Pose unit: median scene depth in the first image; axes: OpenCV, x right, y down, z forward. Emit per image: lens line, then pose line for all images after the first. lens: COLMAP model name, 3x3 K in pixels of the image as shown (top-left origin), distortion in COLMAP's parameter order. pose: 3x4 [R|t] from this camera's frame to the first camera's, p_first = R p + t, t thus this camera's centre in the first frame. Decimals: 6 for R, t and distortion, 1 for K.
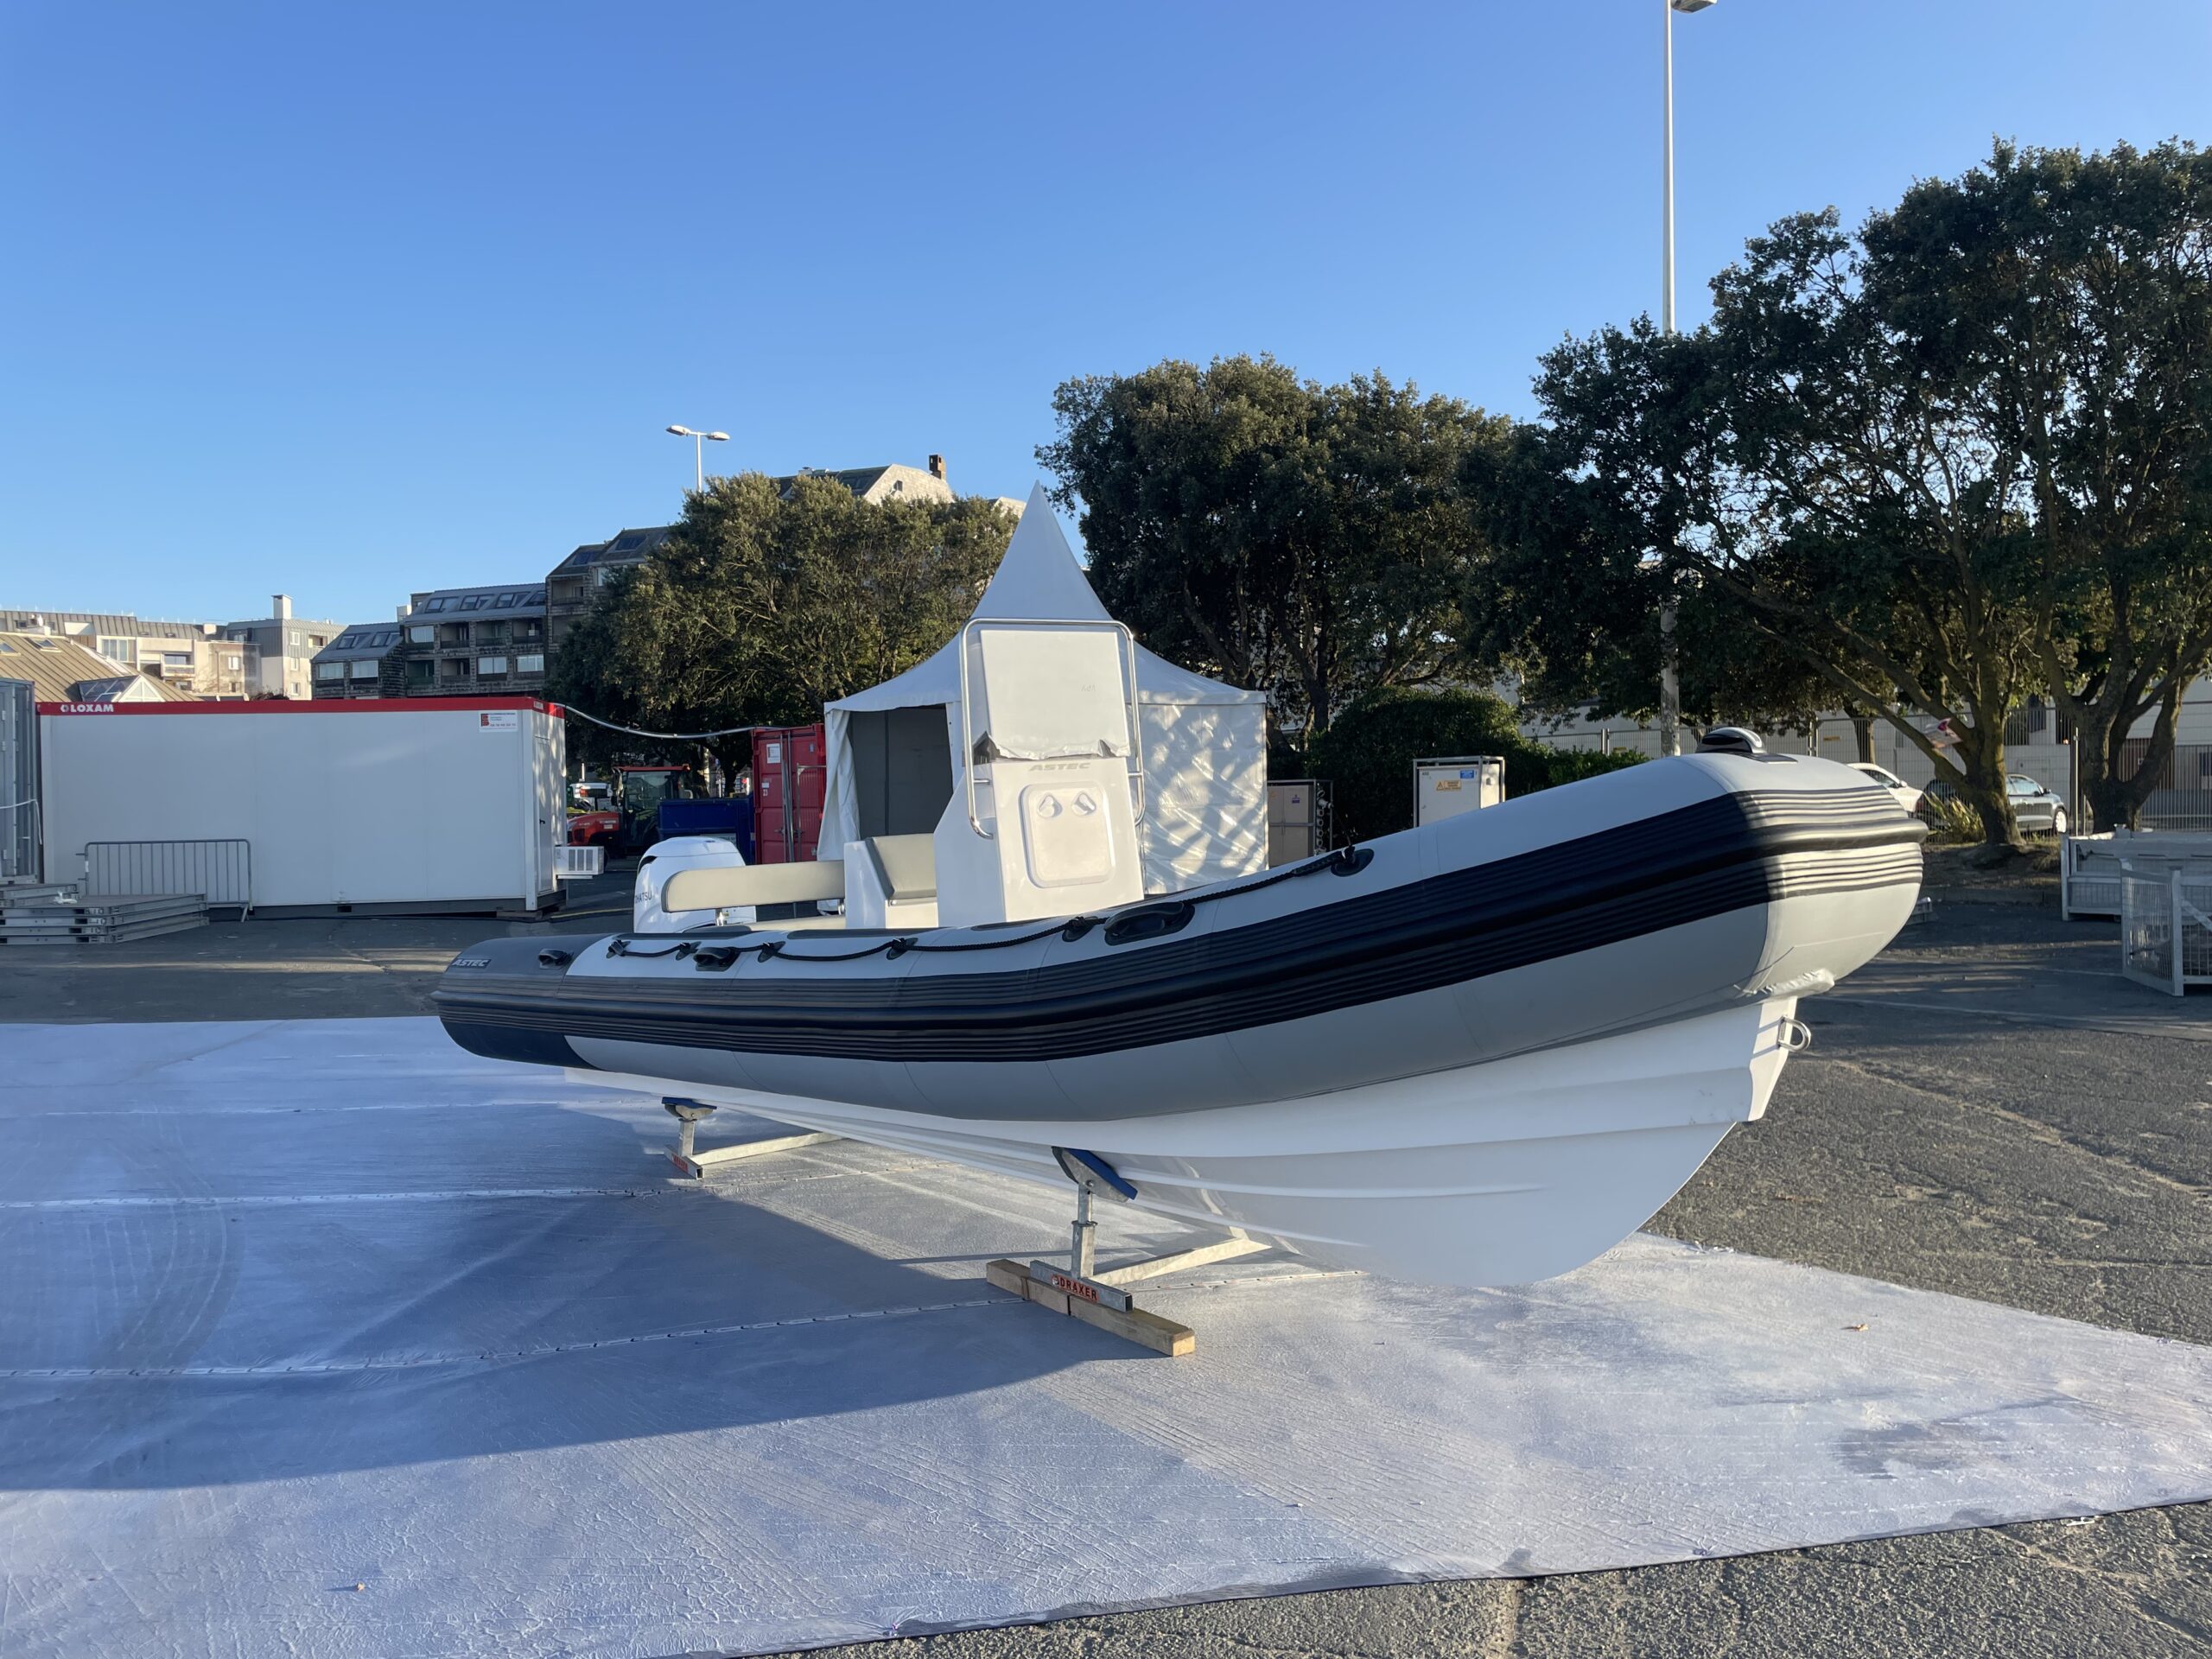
lens RADIAL K [[1683.7, 0, 1106.0], [0, 1683.7, 829.5], [0, 0, 1]] dist [0.123486, -0.168138]
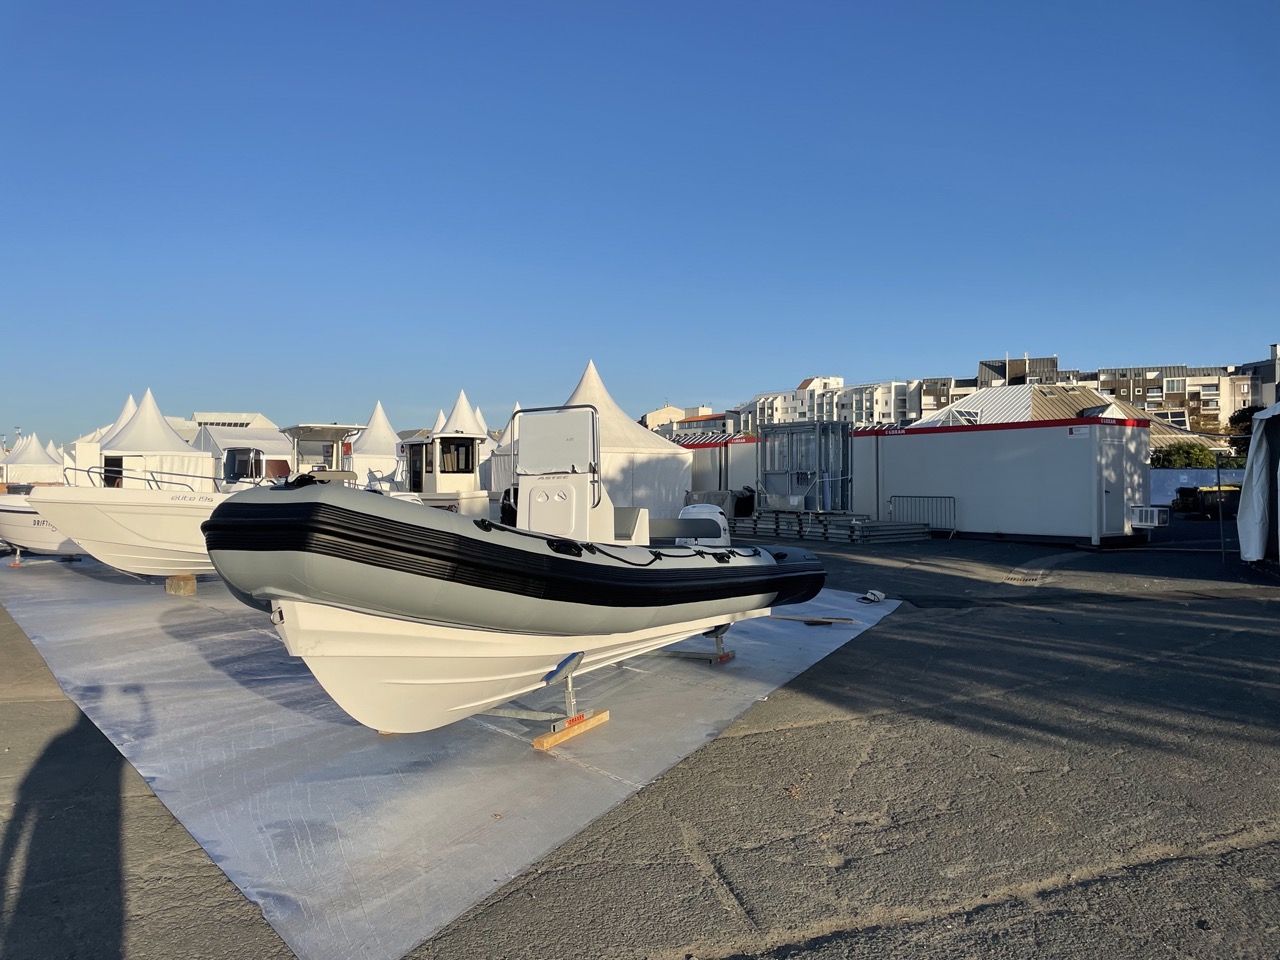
lens RADIAL K [[974.3, 0, 640.0], [0, 974.3, 480.0], [0, 0, 1]] dist [0.123486, -0.168138]
pose [[0.477719, 0.017434, -0.878340, 0.090987], [-0.022529, 0.999717, 0.007590, -0.003861], [0.878224, 0.016162, 0.477977, 0.042589]]
